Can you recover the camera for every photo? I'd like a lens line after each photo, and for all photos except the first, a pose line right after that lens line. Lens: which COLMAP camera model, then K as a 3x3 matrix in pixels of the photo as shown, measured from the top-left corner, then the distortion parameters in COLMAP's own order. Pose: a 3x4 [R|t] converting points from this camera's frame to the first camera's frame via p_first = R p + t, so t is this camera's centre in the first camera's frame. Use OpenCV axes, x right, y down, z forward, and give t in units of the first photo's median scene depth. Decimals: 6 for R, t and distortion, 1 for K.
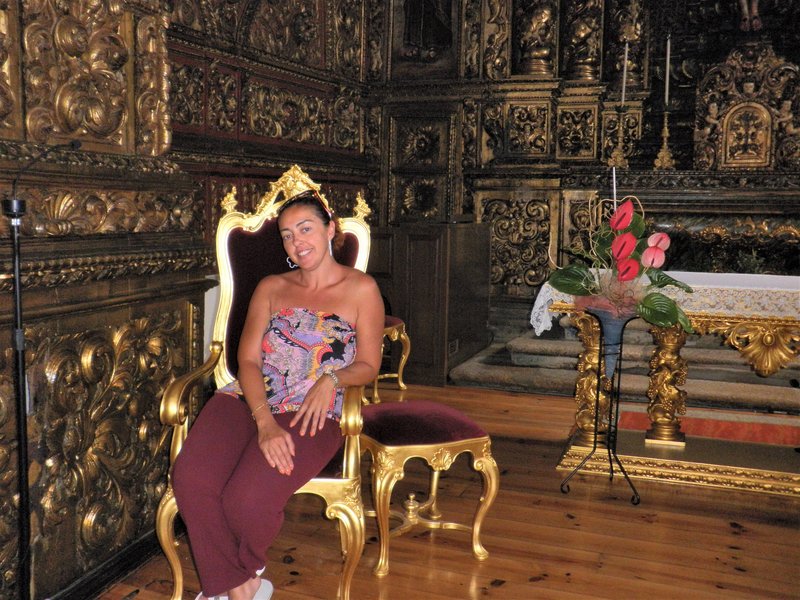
lens RADIAL K [[837.0, 0, 399.8], [0, 837.0, 305.0], [0, 0, 1]] dist [-0.154472, 0.405844]
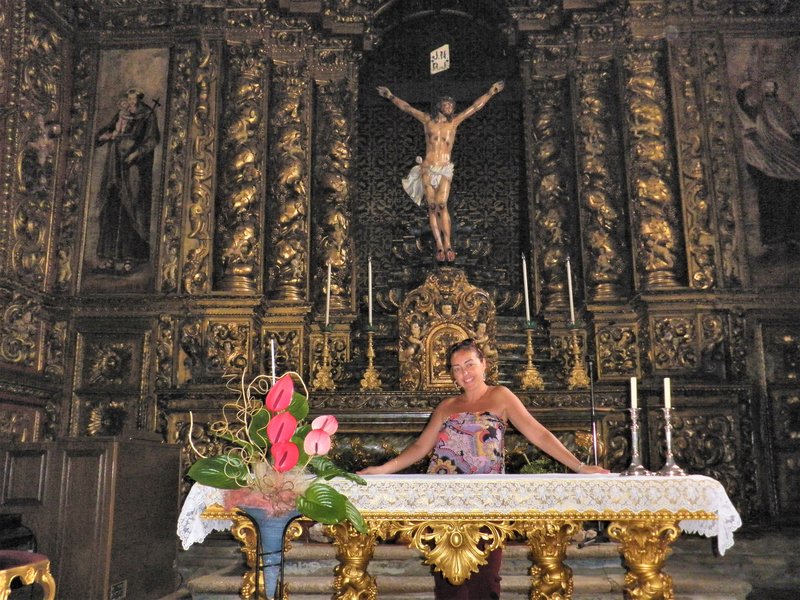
lens RADIAL K [[837.0, 0, 399.8], [0, 837.0, 305.0], [0, 0, 1]] dist [-0.154472, 0.405844]
pose [[0.955193, 0.042239, 0.292955, 0.062496], [0.048985, 0.953557, -0.297203, 0.030191], [-0.291902, 0.298237, 0.908762, 0.078722]]
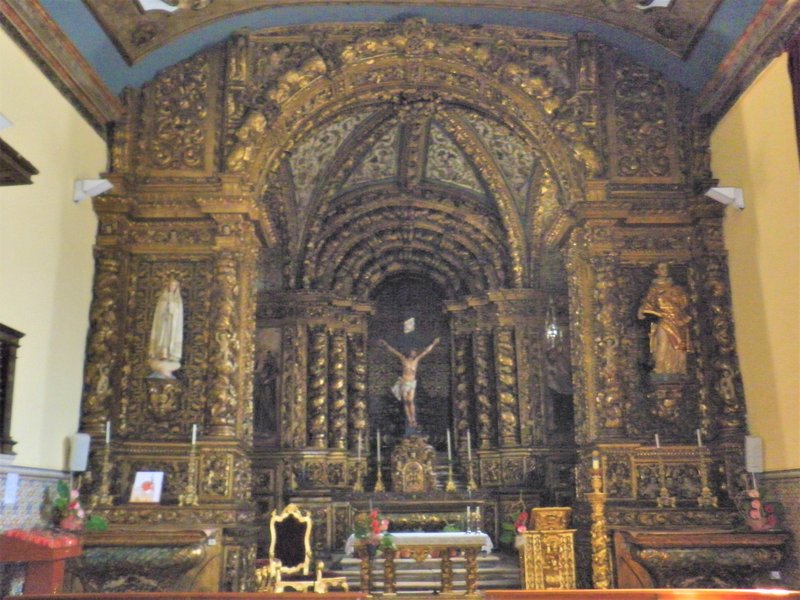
lens RADIAL K [[837.0, 0, 399.8], [0, 837.0, 305.0], [0, 0, 1]] dist [-0.154472, 0.405844]
pose [[0.938460, 0.058090, 0.340469, -0.377309], [0.064090, 0.939347, -0.336927, 0.107111], [-0.339390, 0.338013, 0.877816, -1.032990]]
